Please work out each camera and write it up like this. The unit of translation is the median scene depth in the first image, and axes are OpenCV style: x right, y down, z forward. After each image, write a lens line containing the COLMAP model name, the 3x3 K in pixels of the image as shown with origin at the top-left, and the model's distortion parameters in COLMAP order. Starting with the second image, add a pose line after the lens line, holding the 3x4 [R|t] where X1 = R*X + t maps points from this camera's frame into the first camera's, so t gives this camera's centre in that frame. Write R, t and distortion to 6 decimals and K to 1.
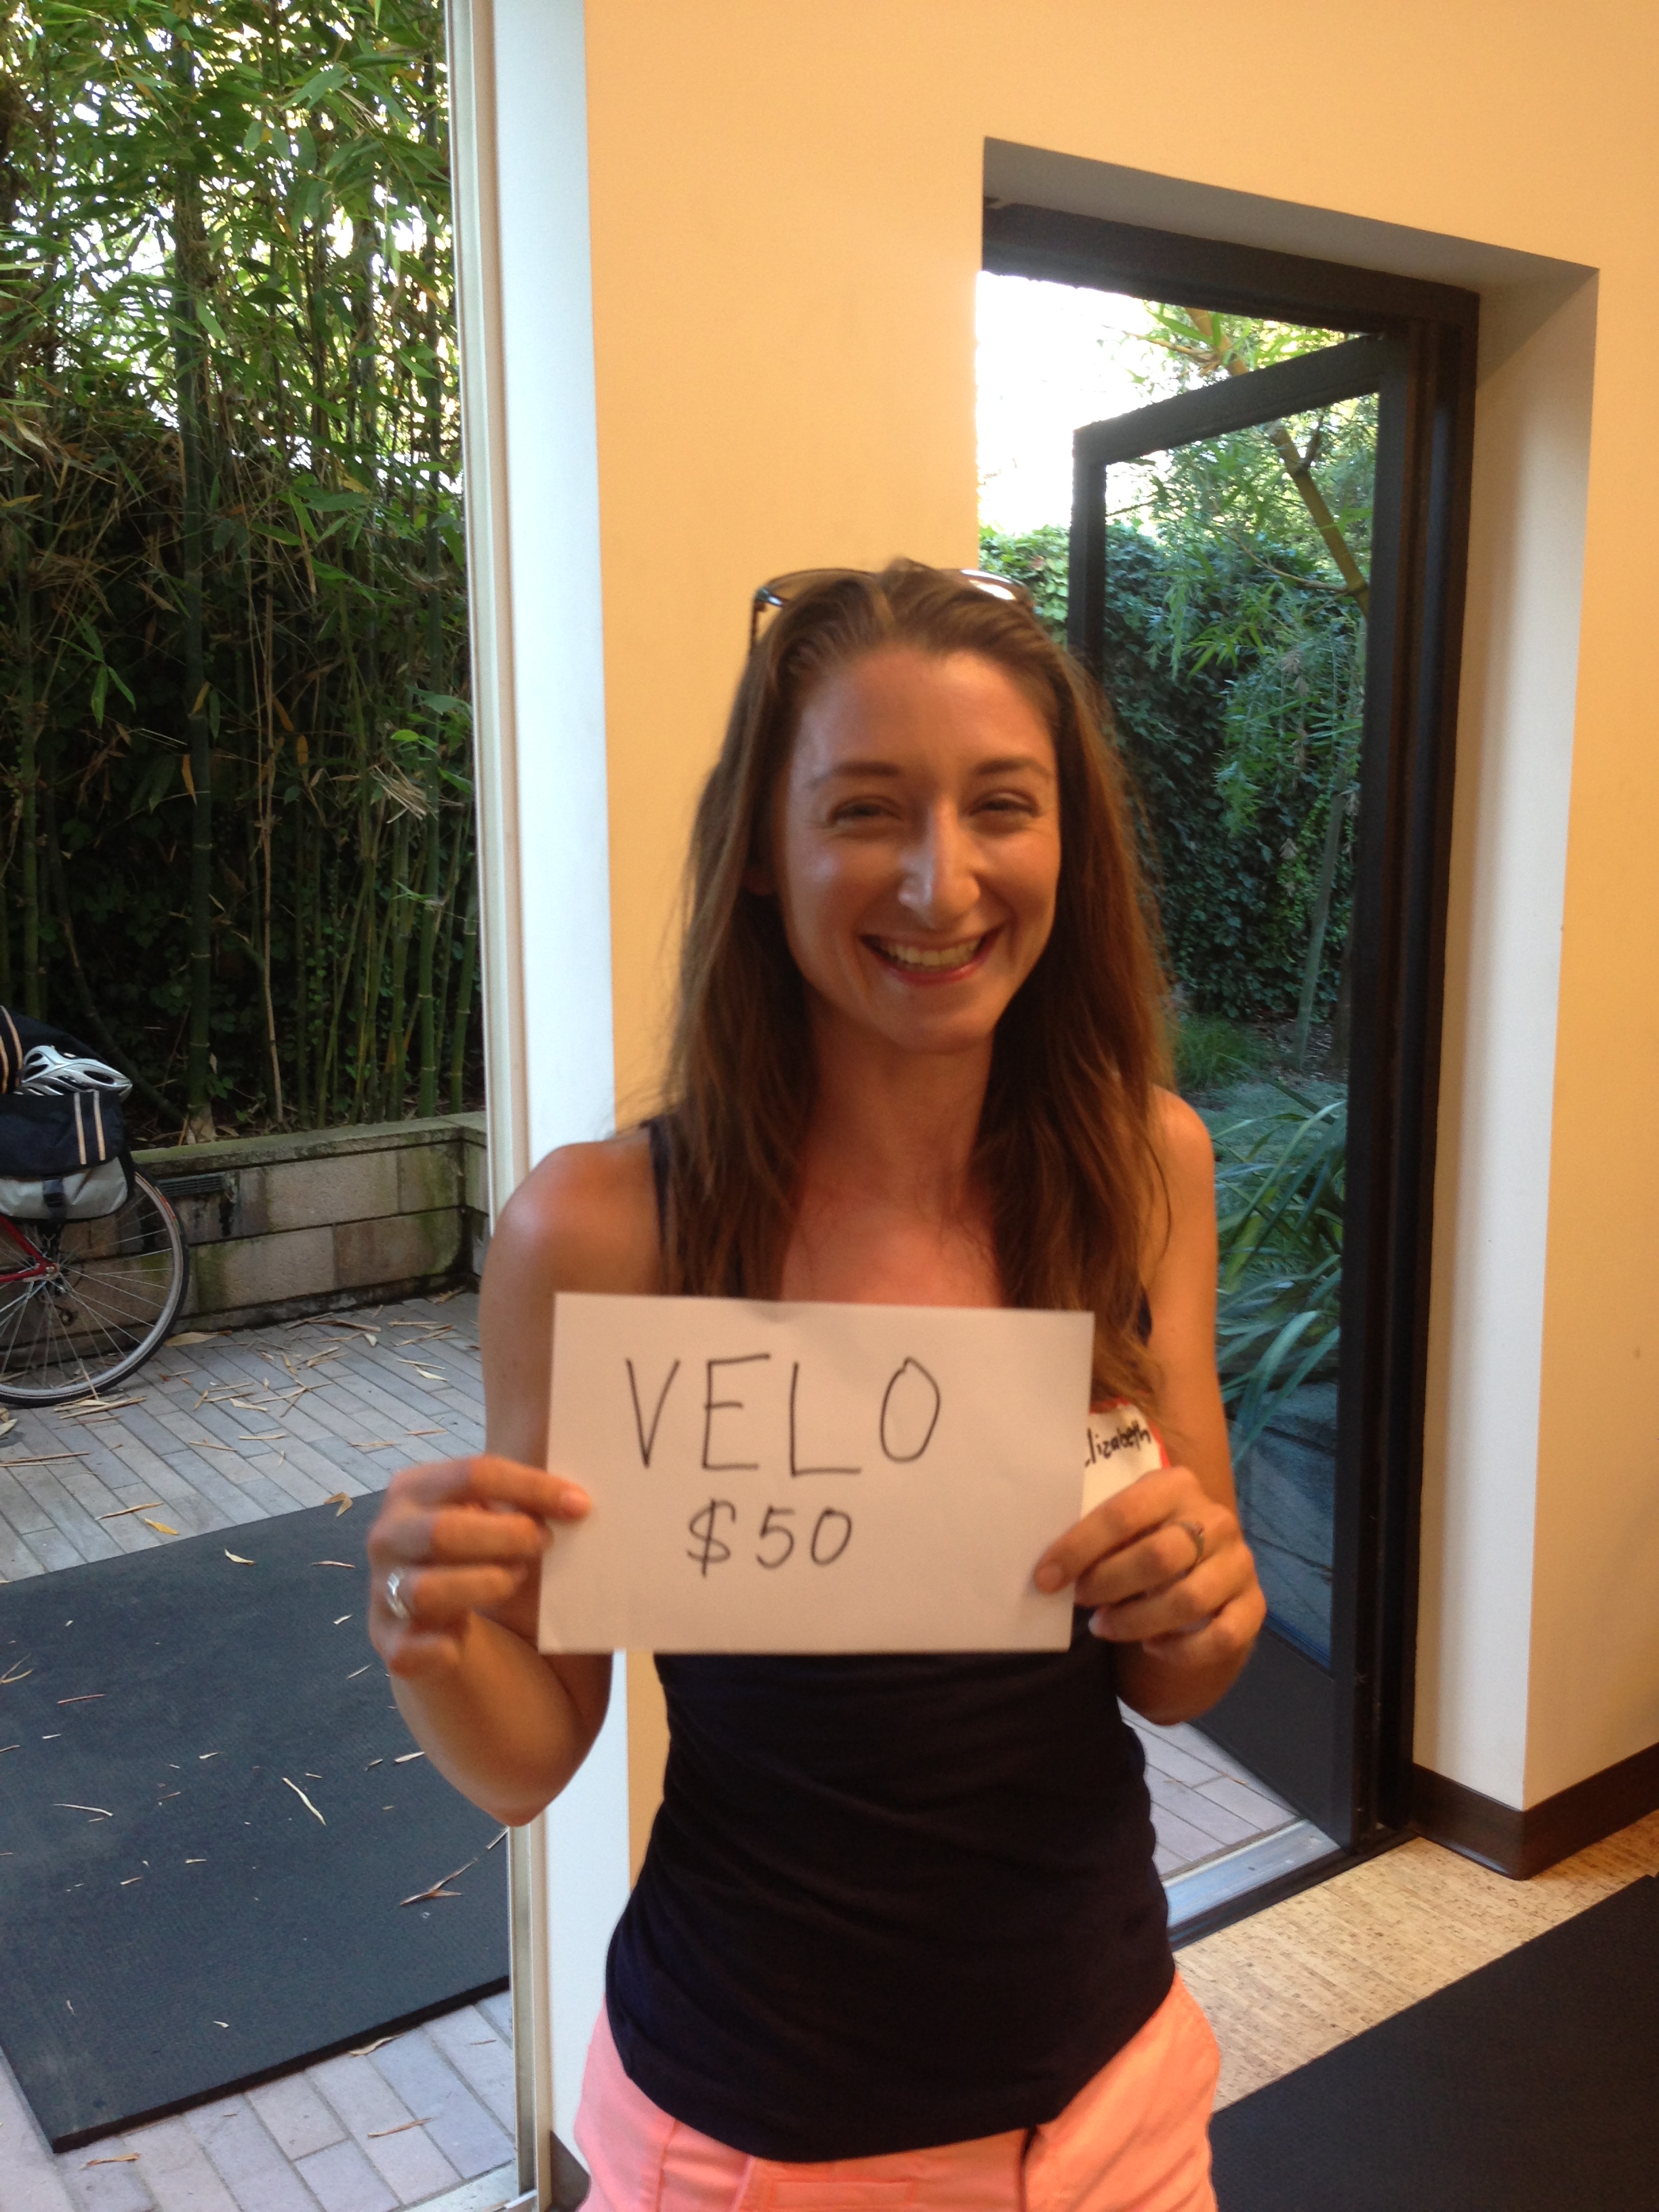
lens RADIAL K [[2052.8, 0, 847.9], [0, 2052.8, 1086.5], [0, 0, 1]] dist [0.070463, 0.000000]
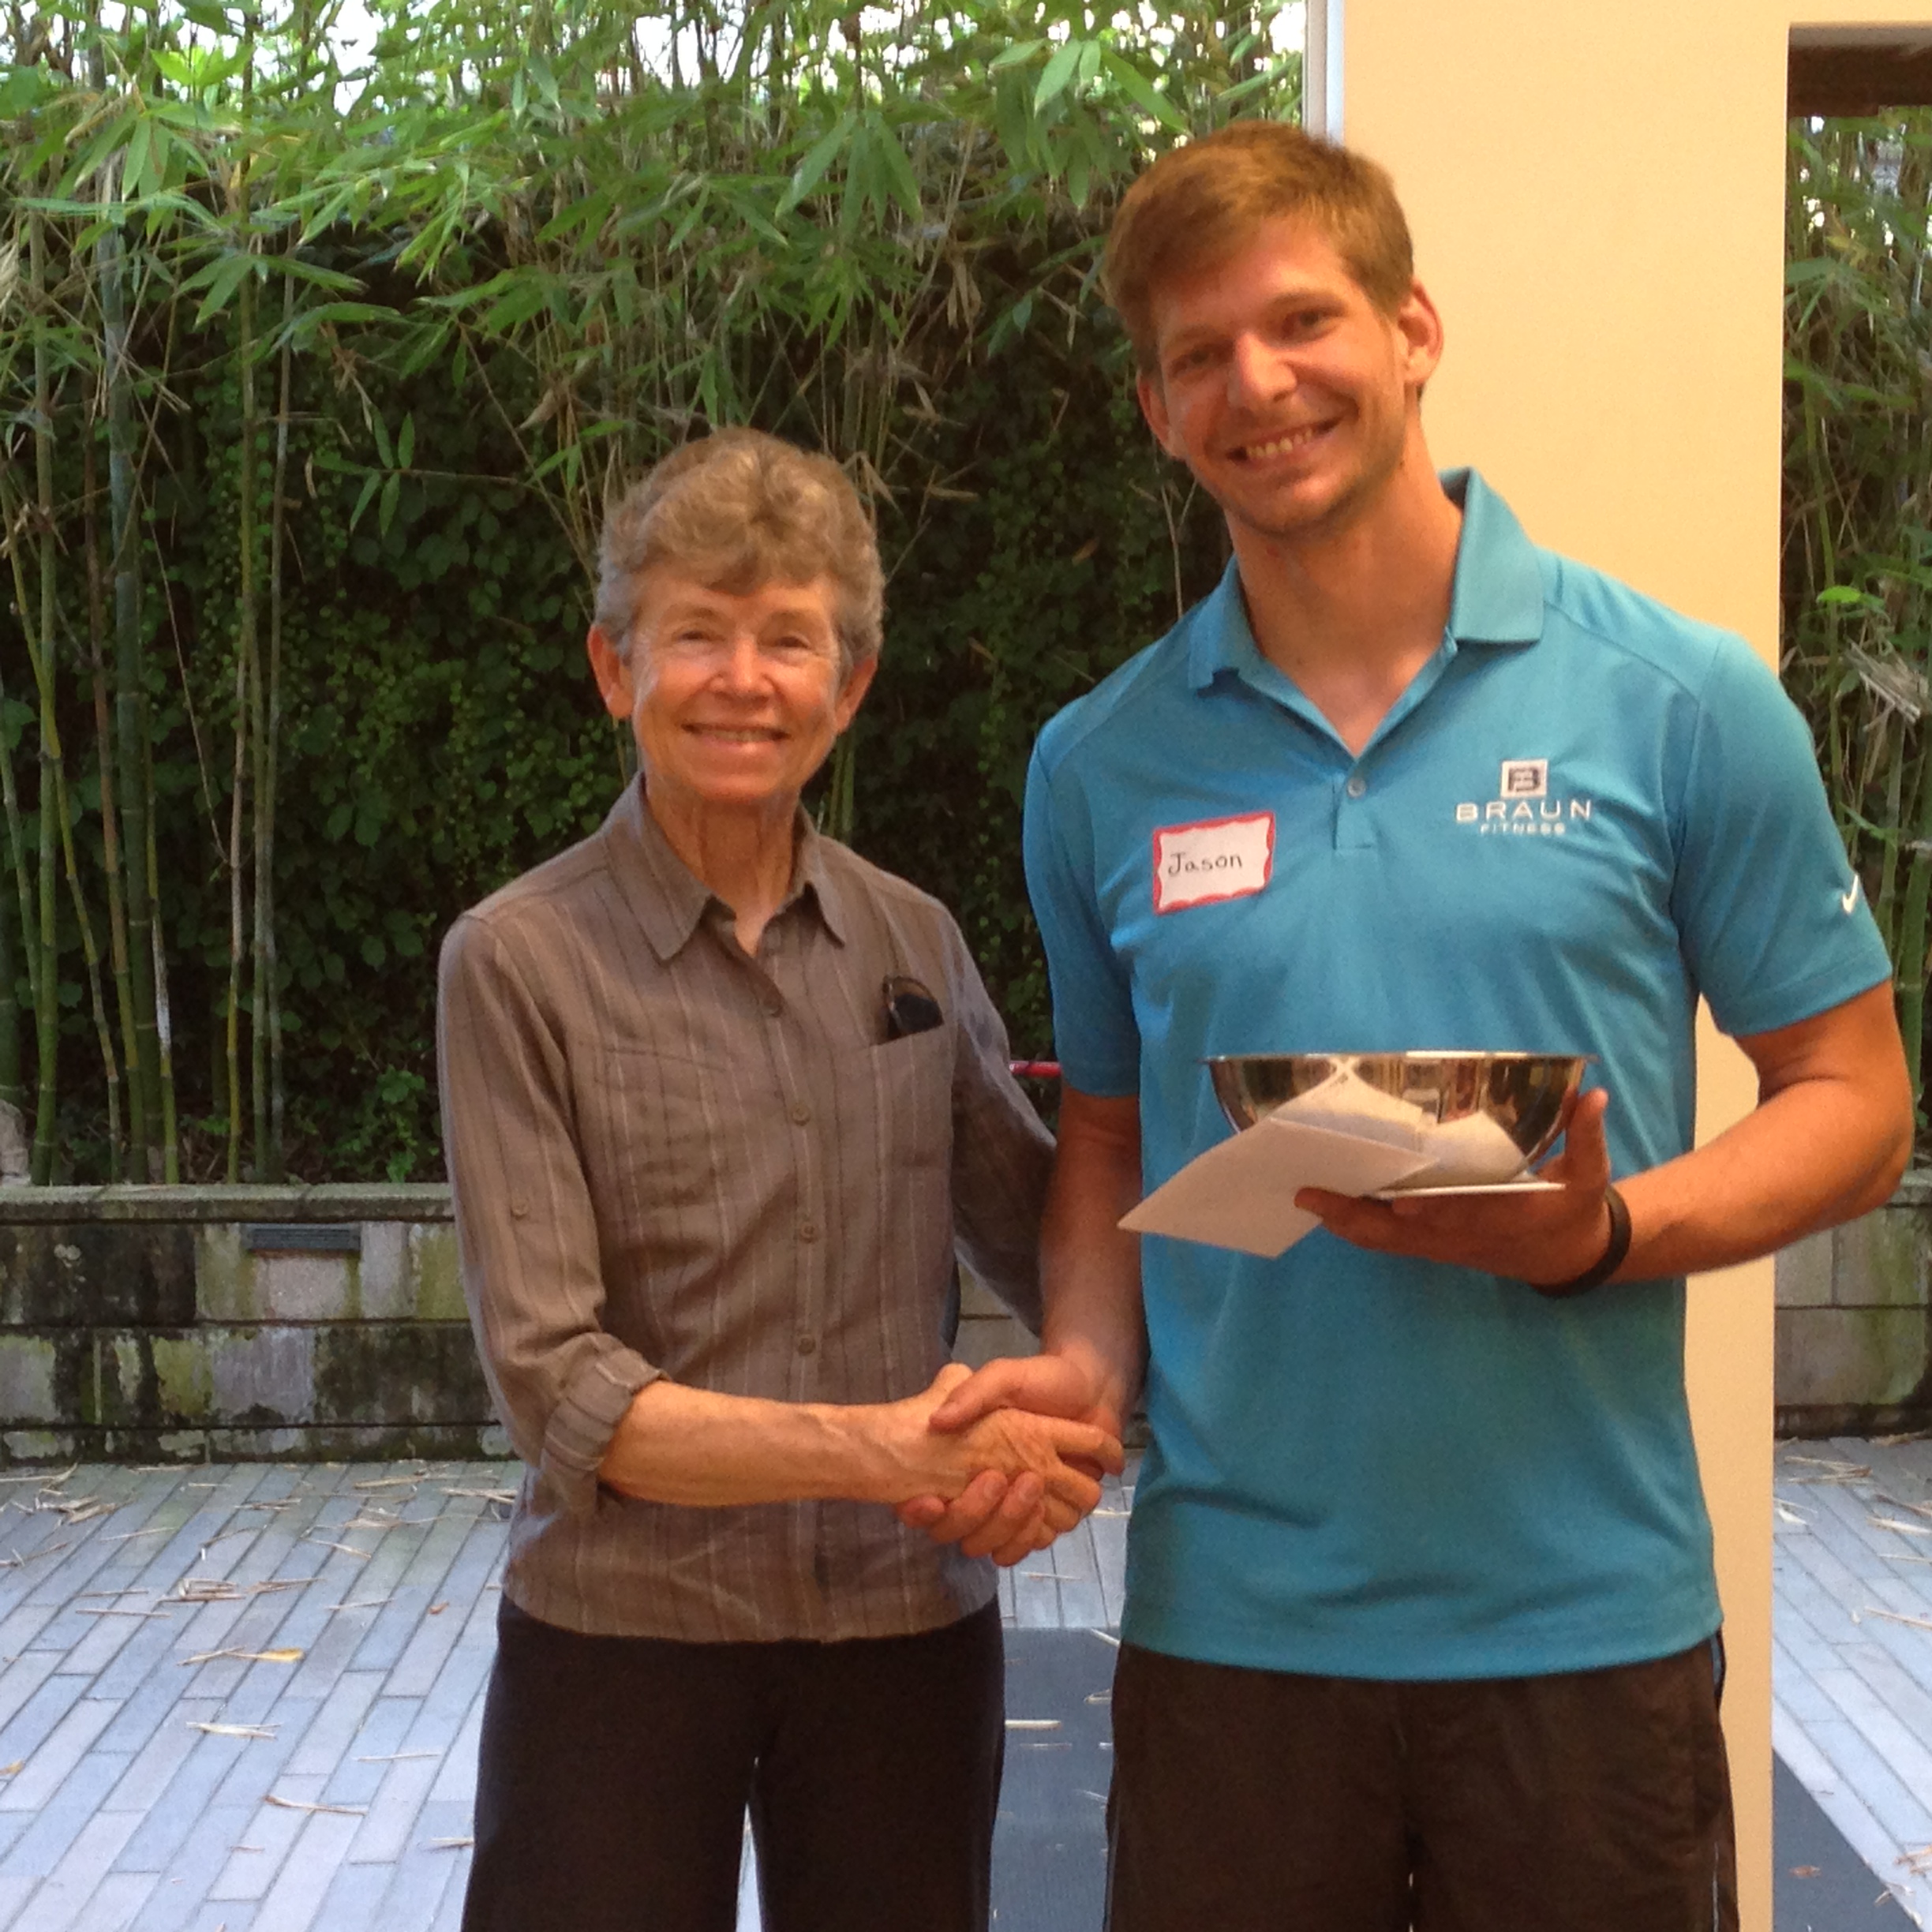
lens RADIAL K [[4228.3, 0, 1061.1], [0, 4228.3, 962.9], [0, 0, 1]] dist [0.083425, 0.000000]
pose [[0.831723, 0.048311, -0.553085, 0.331107], [-0.087625, 0.995144, -0.044846, 0.034341], [0.548233, 0.085763, 0.831917, -0.296268]]
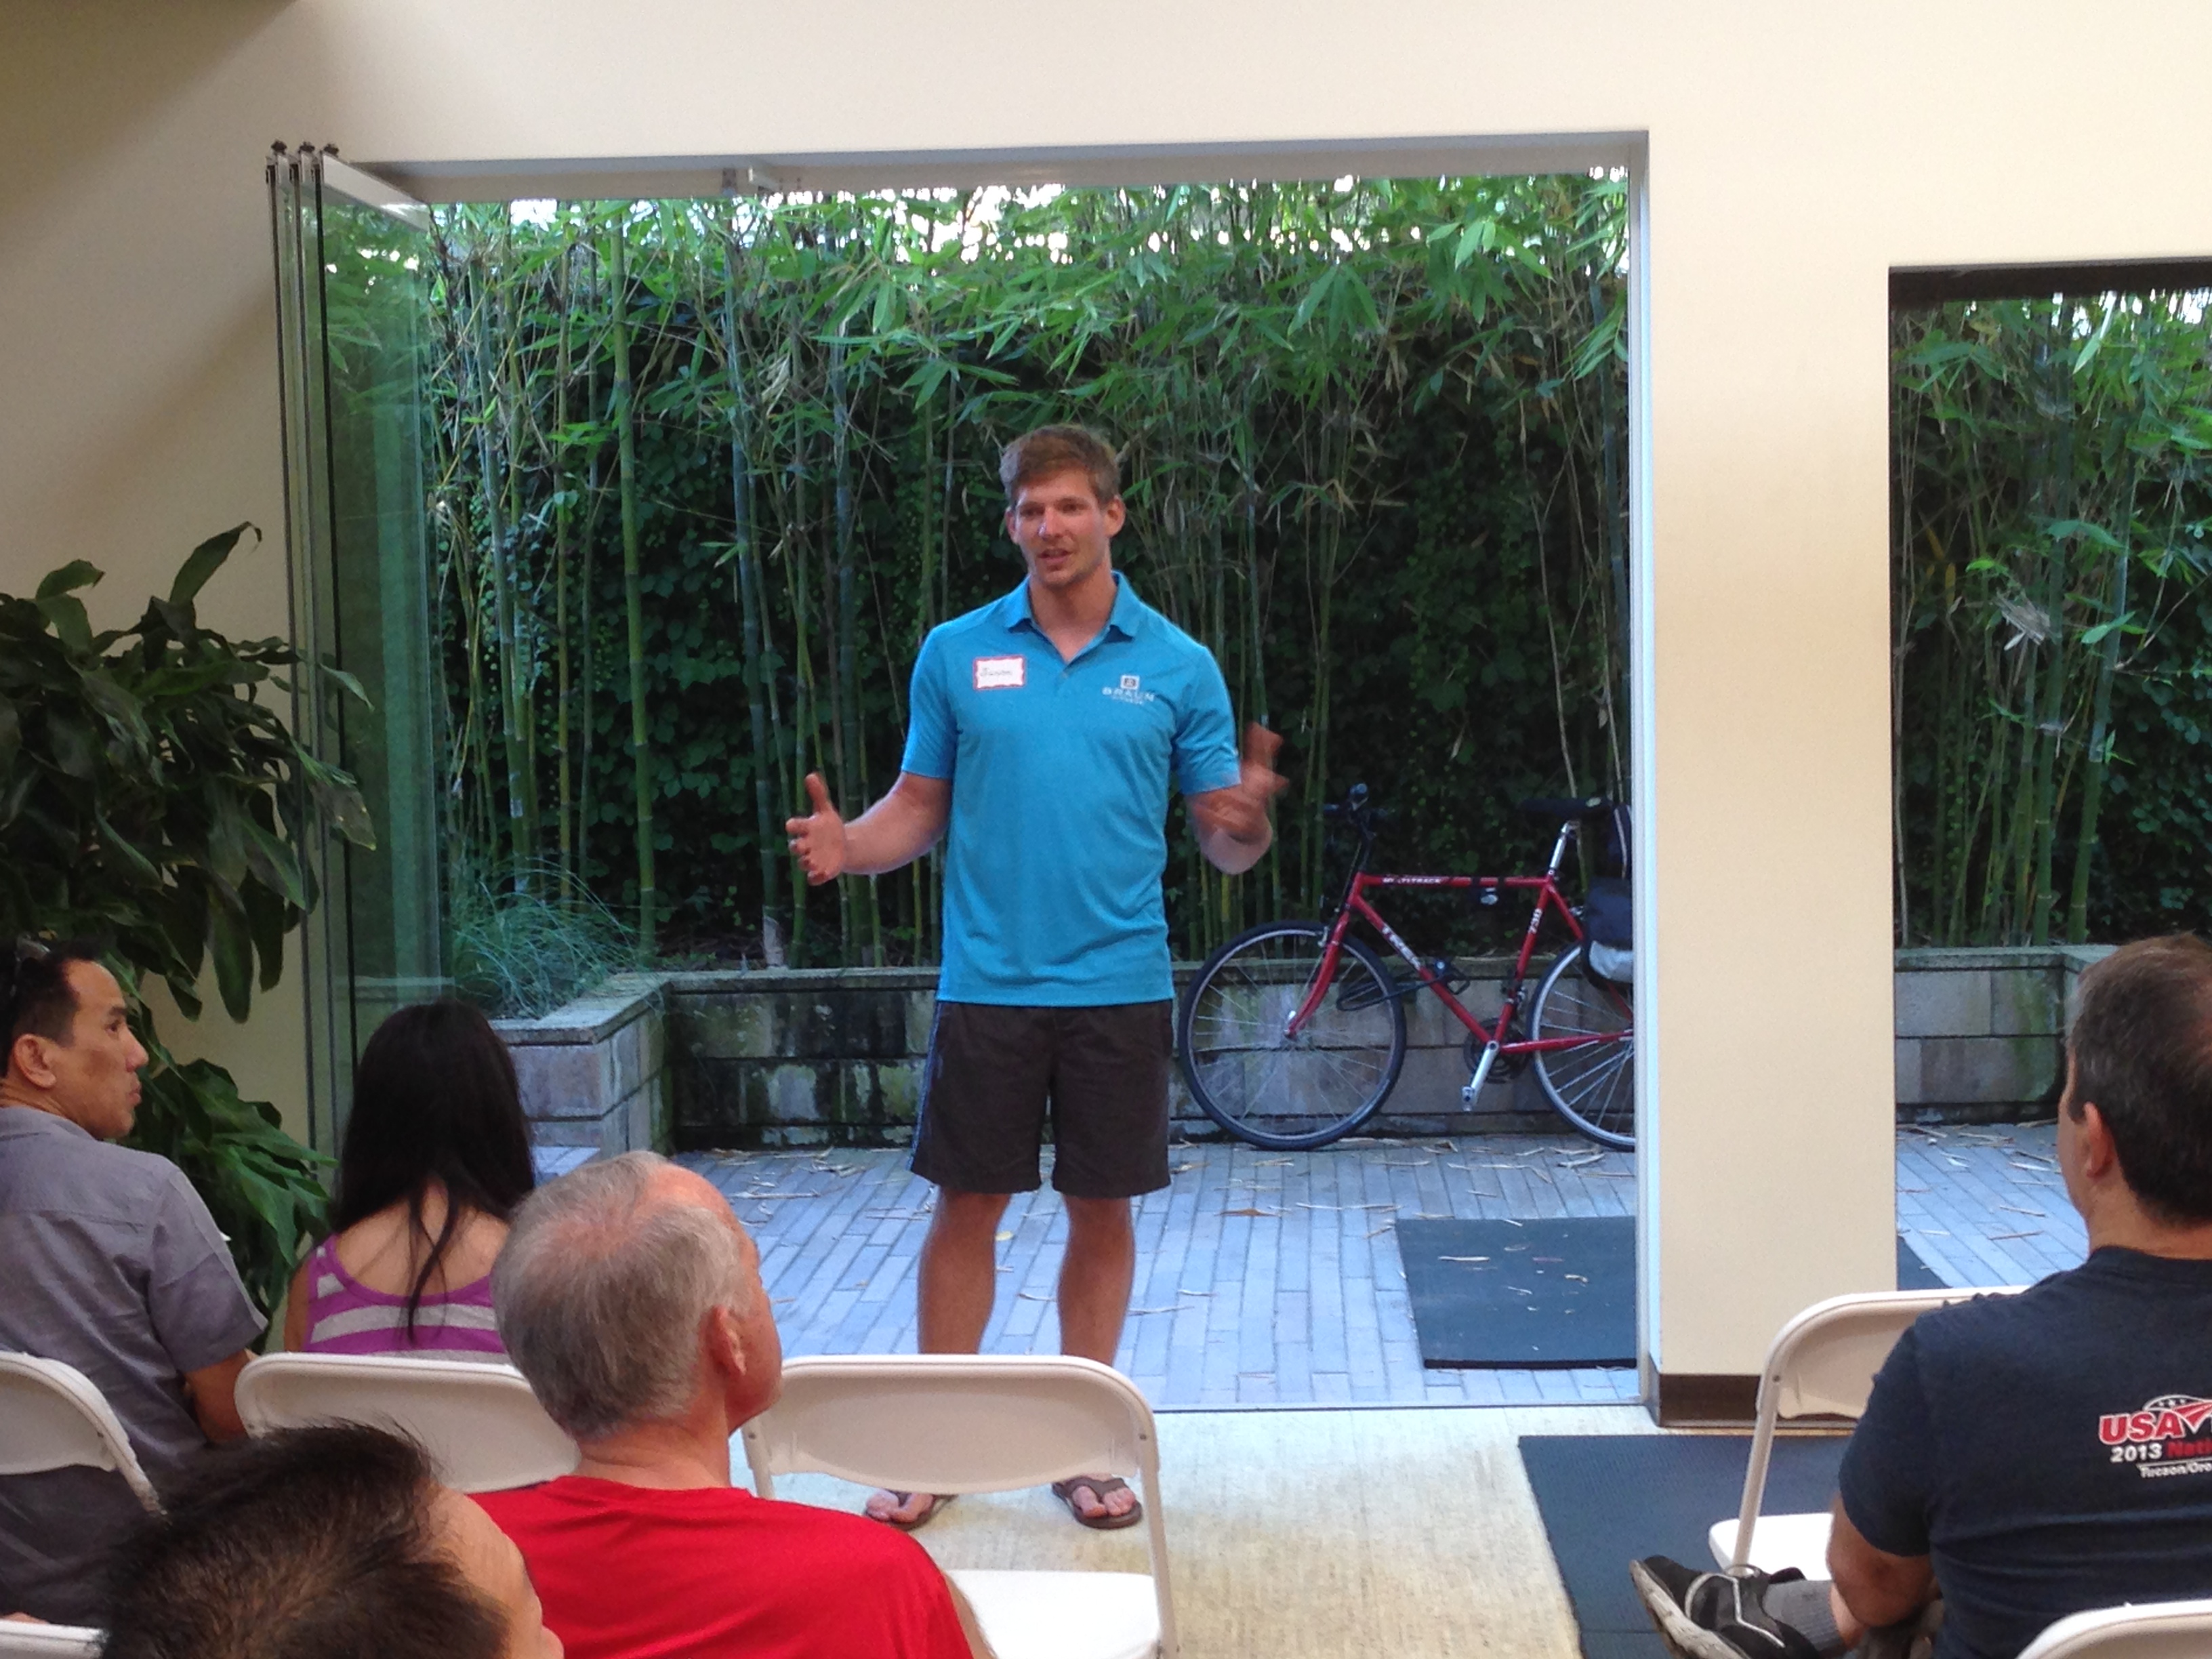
lens RADIAL K [[3789.4, 0, 1143.2], [0, 3789.4, 896.3], [0, 0, 1]] dist [0.086940, 0.000000]
pose [[0.793057, 0.038694, -0.607918, 0.579642], [-0.078476, 0.996154, -0.038970, 0.098983], [0.604072, 0.078613, 0.793043, -0.726449]]
